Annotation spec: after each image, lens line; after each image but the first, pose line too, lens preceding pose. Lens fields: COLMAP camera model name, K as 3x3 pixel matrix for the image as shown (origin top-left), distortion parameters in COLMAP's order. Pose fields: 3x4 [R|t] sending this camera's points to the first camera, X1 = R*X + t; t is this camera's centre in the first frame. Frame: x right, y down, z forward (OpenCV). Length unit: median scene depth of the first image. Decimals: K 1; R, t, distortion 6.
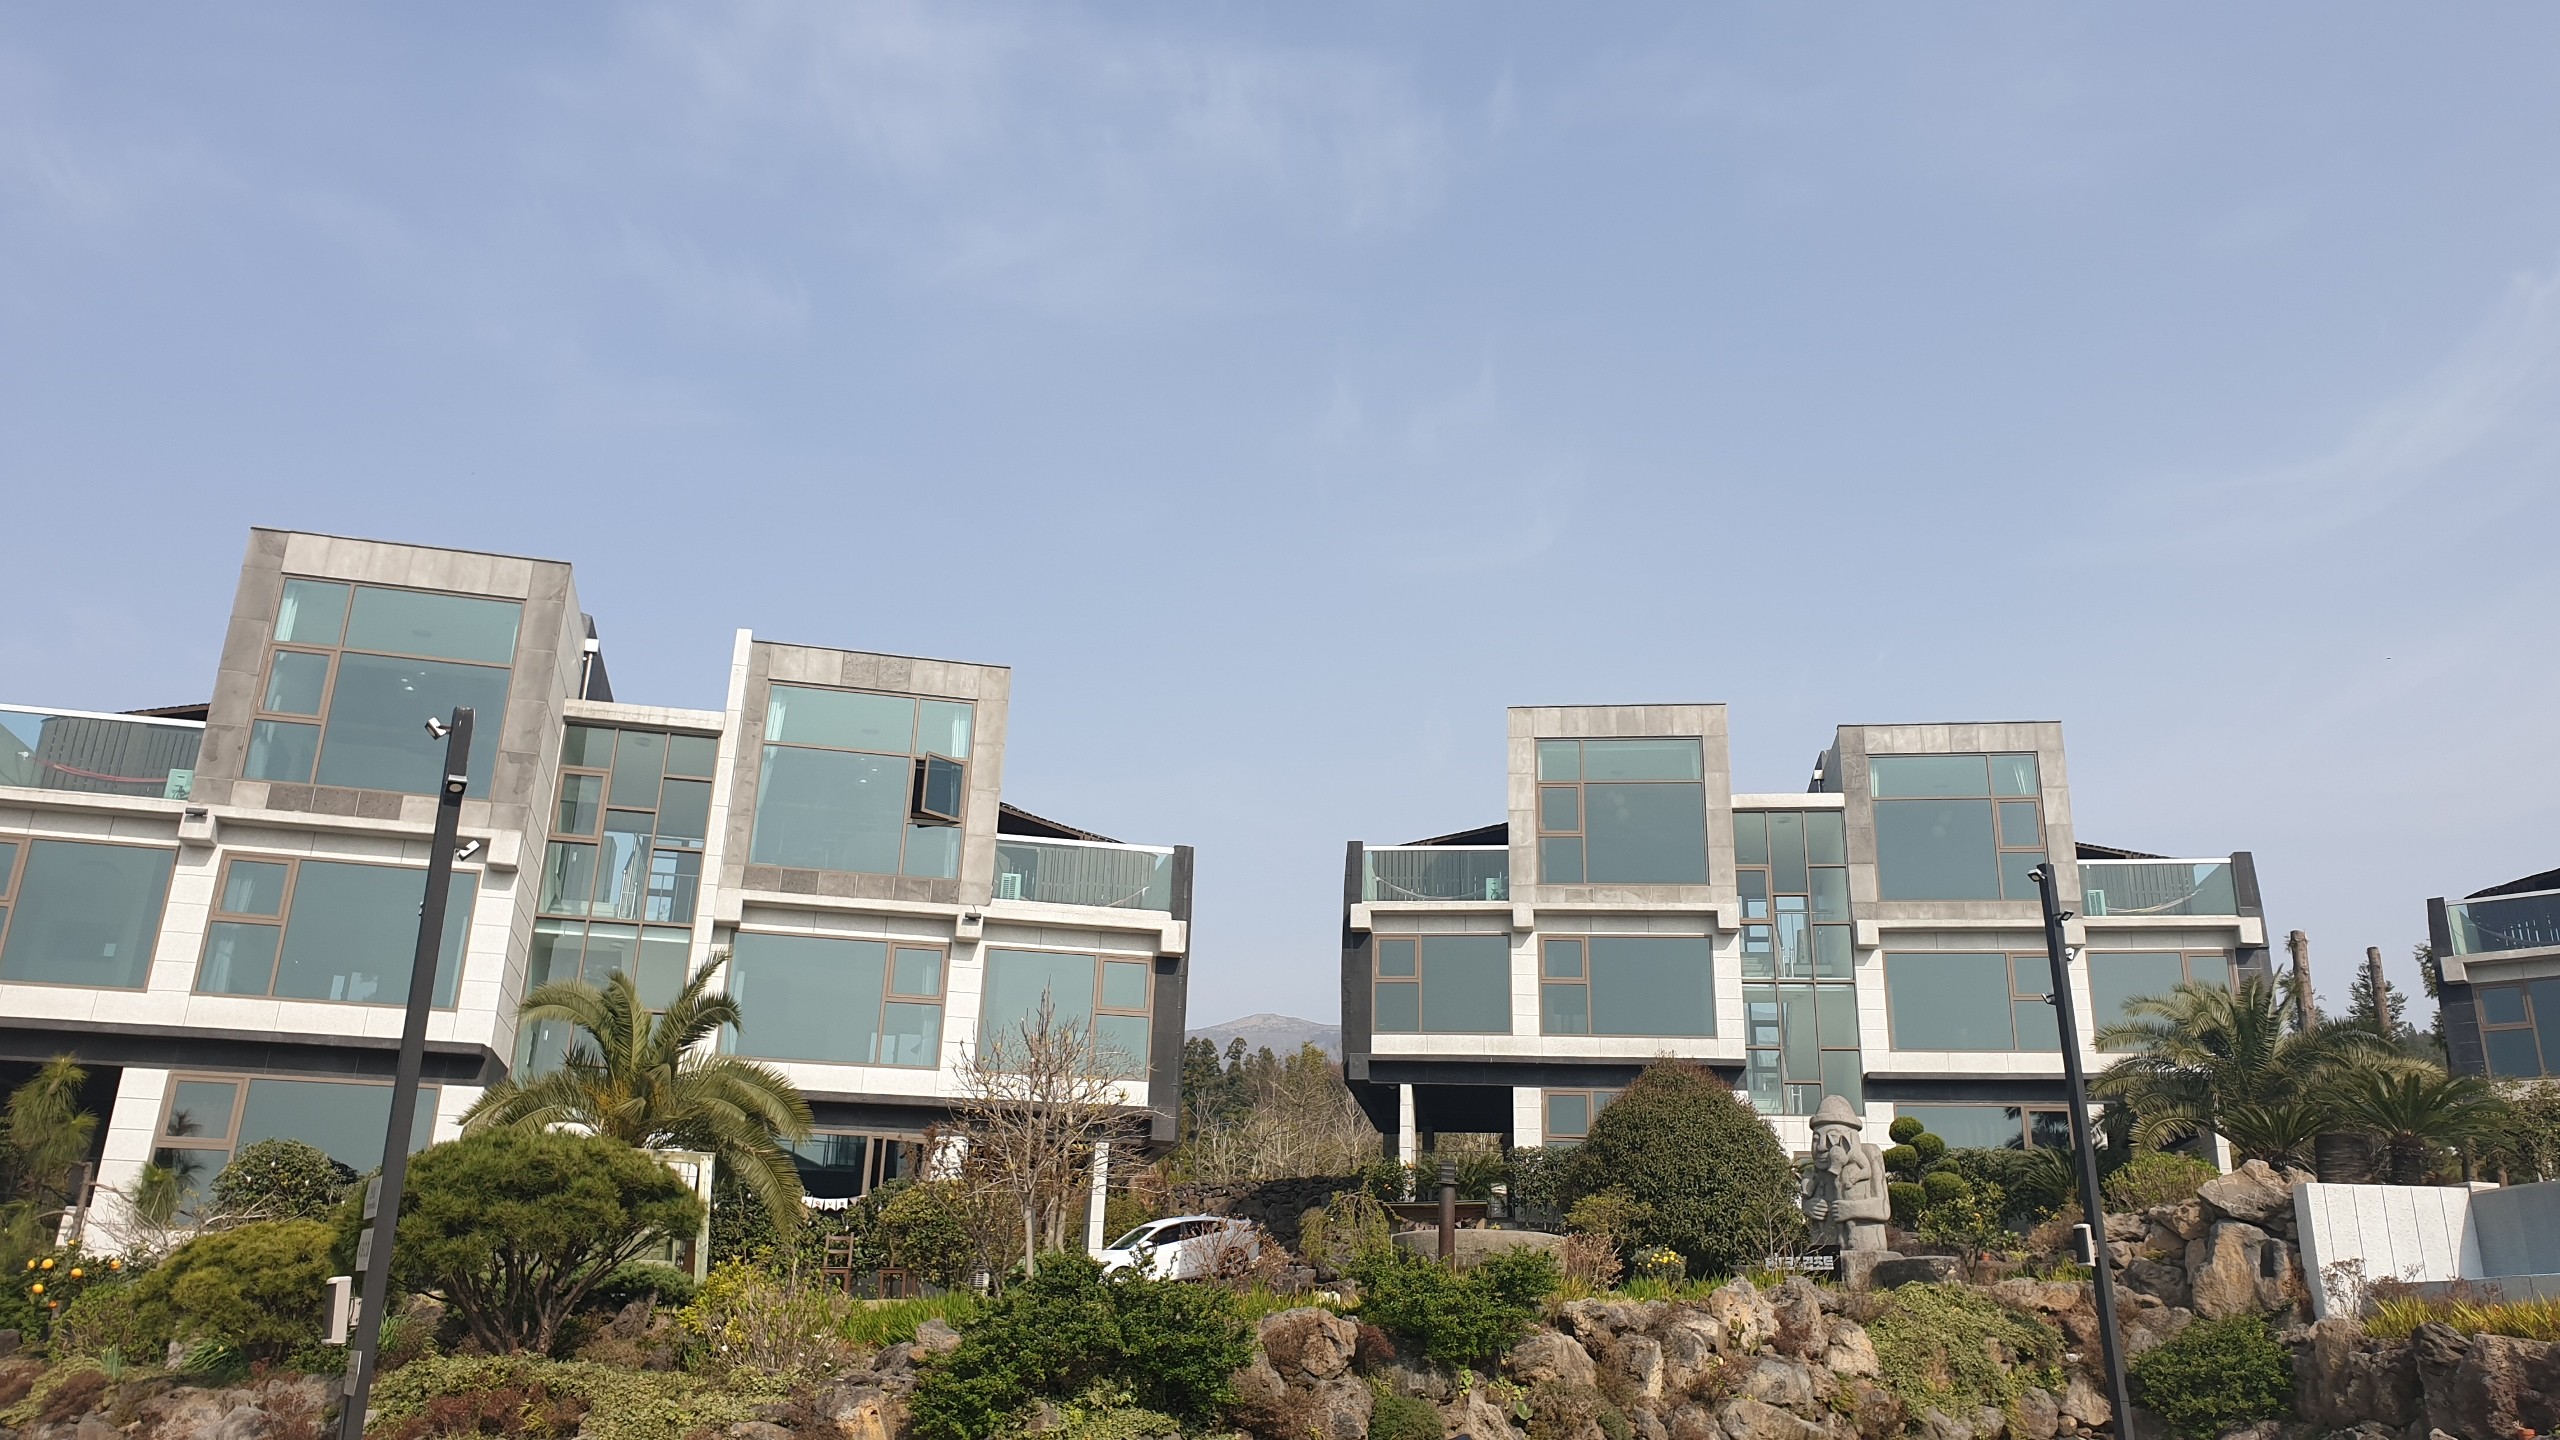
lens RADIAL K [[1951.8, 0, 1280.0], [0, 1951.8, 720.0], [0, 0, 1]] dist [-0.007125, 0.002101]
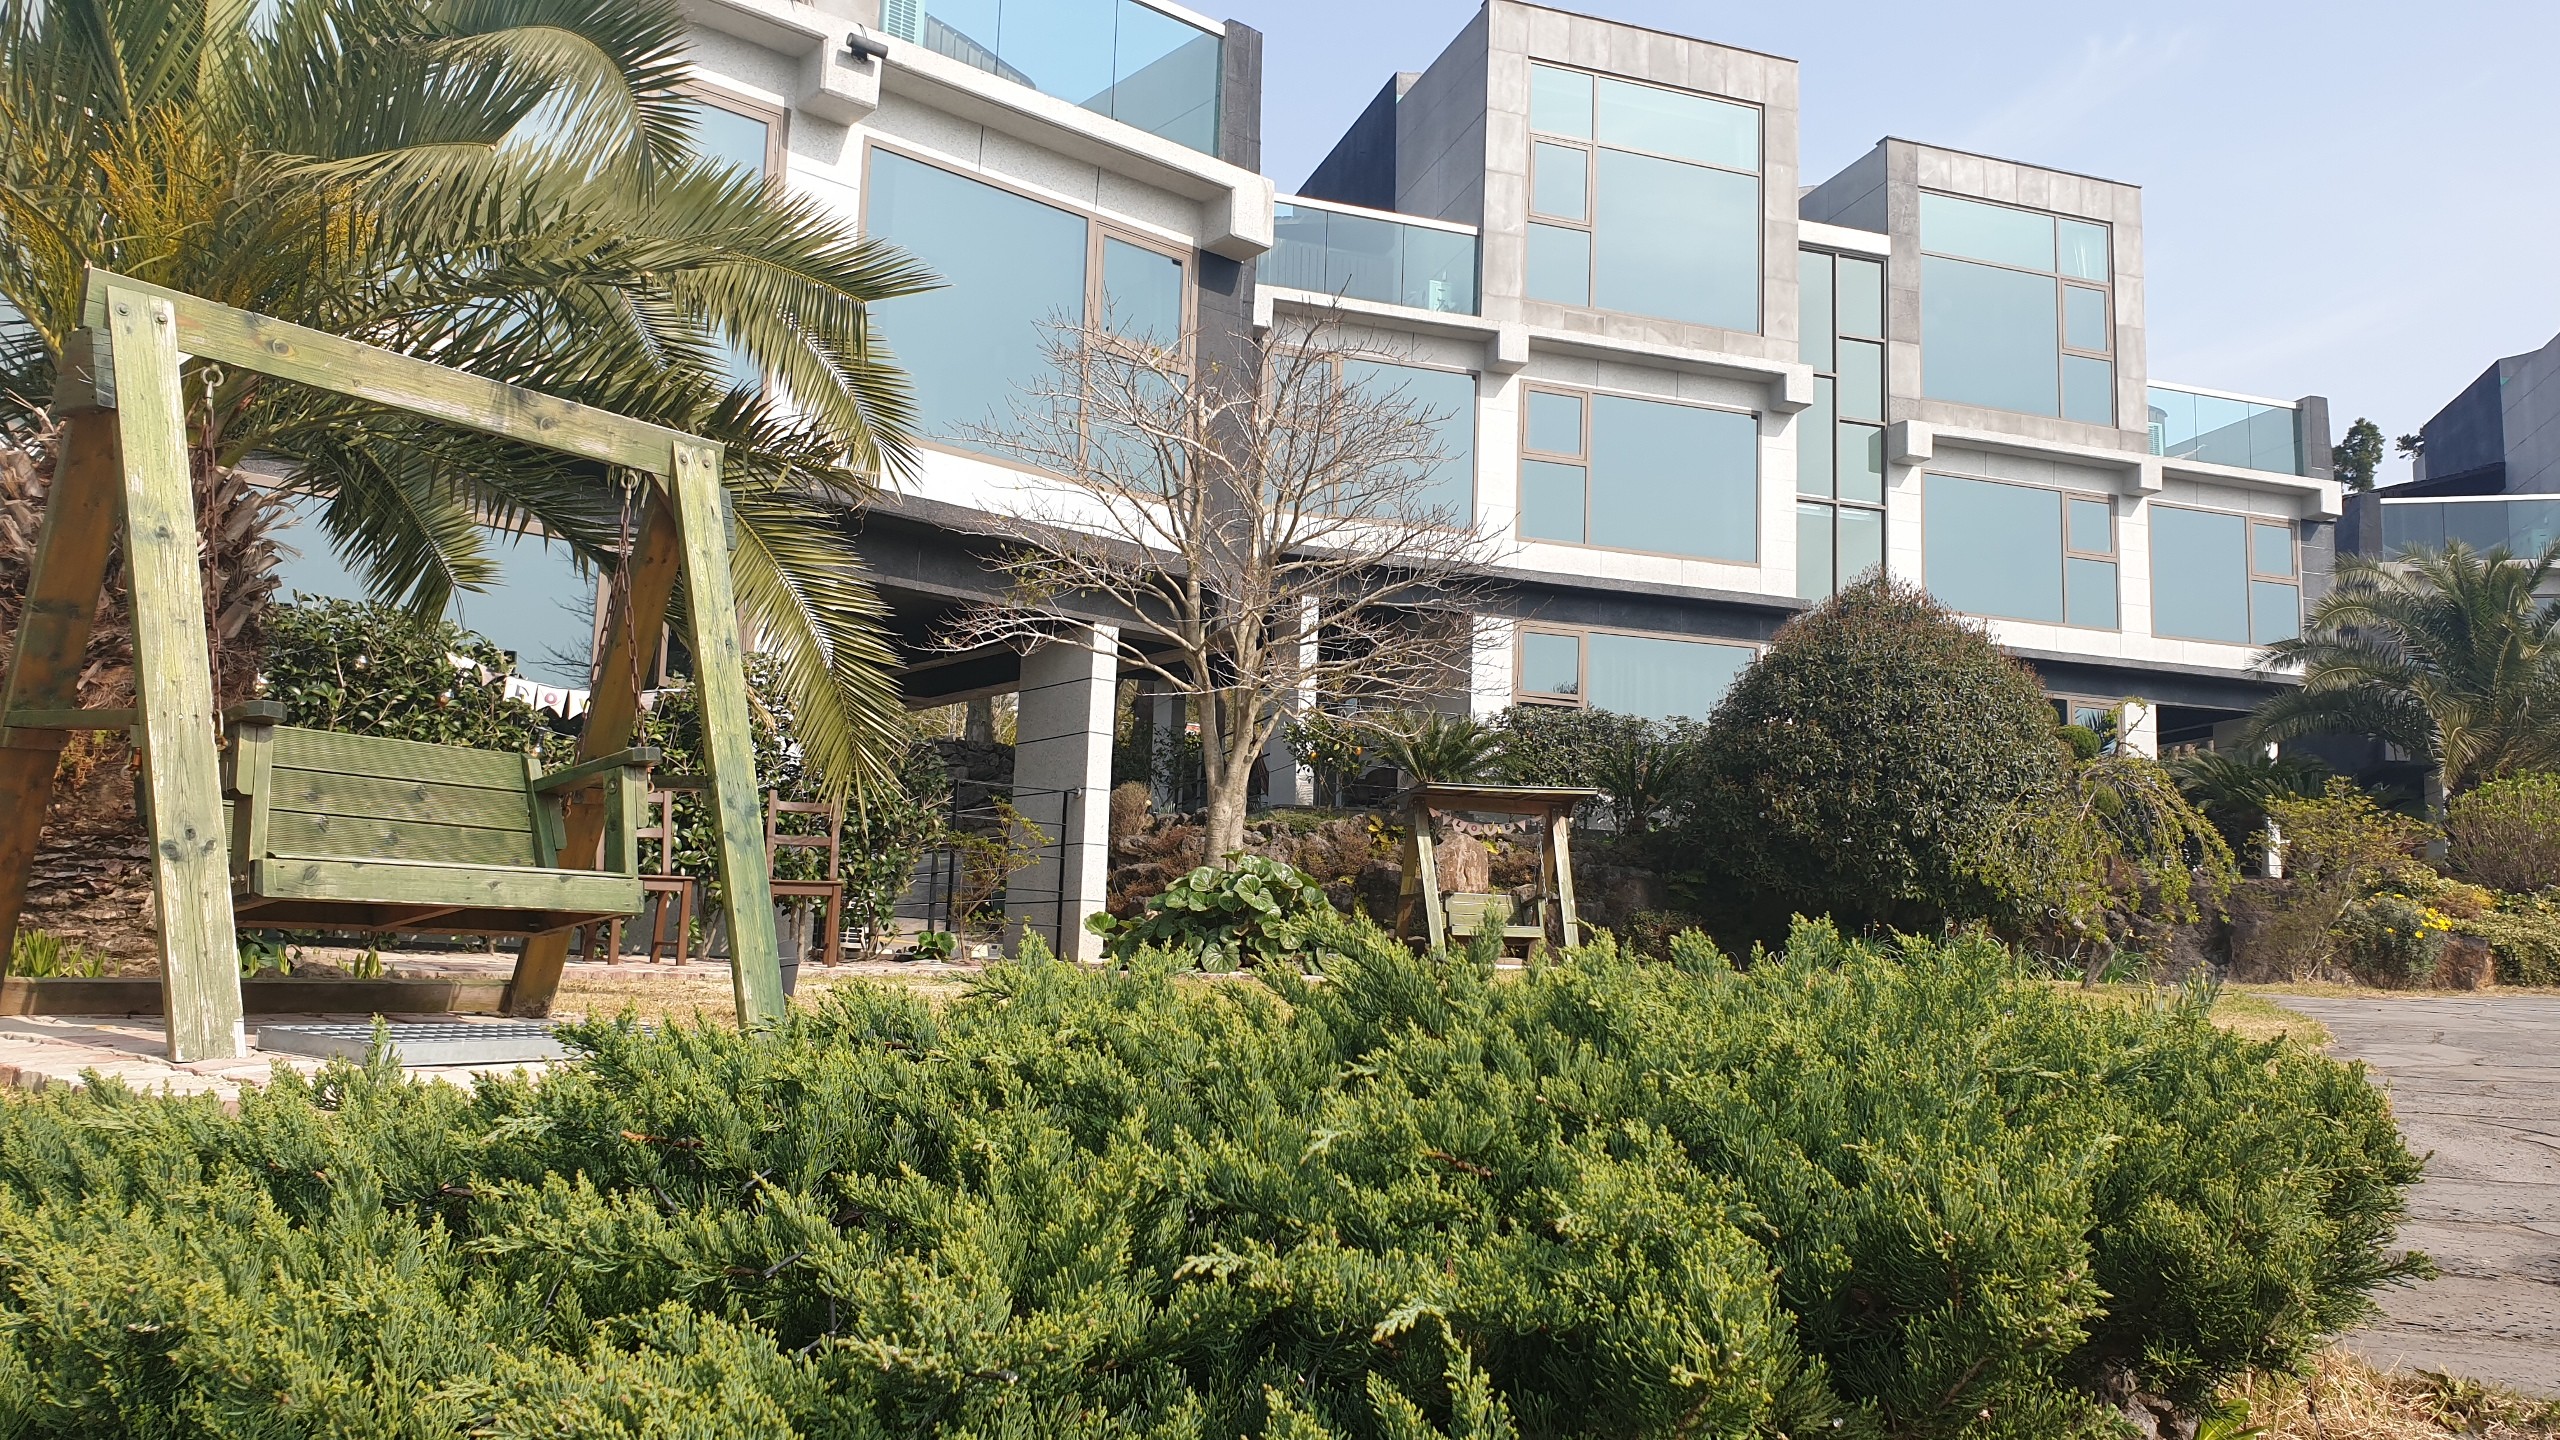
lens RADIAL K [[1970.5, 0, 1280.0], [0, 1970.5, 720.0], [0, 0, 1]] dist [0.045594, -0.003067]
pose [[0.896633, 0.061379, 0.438500, -0.256241], [-0.144243, 0.976812, 0.158215, 0.162118], [-0.418622, -0.205111, 0.884695, 0.585580]]
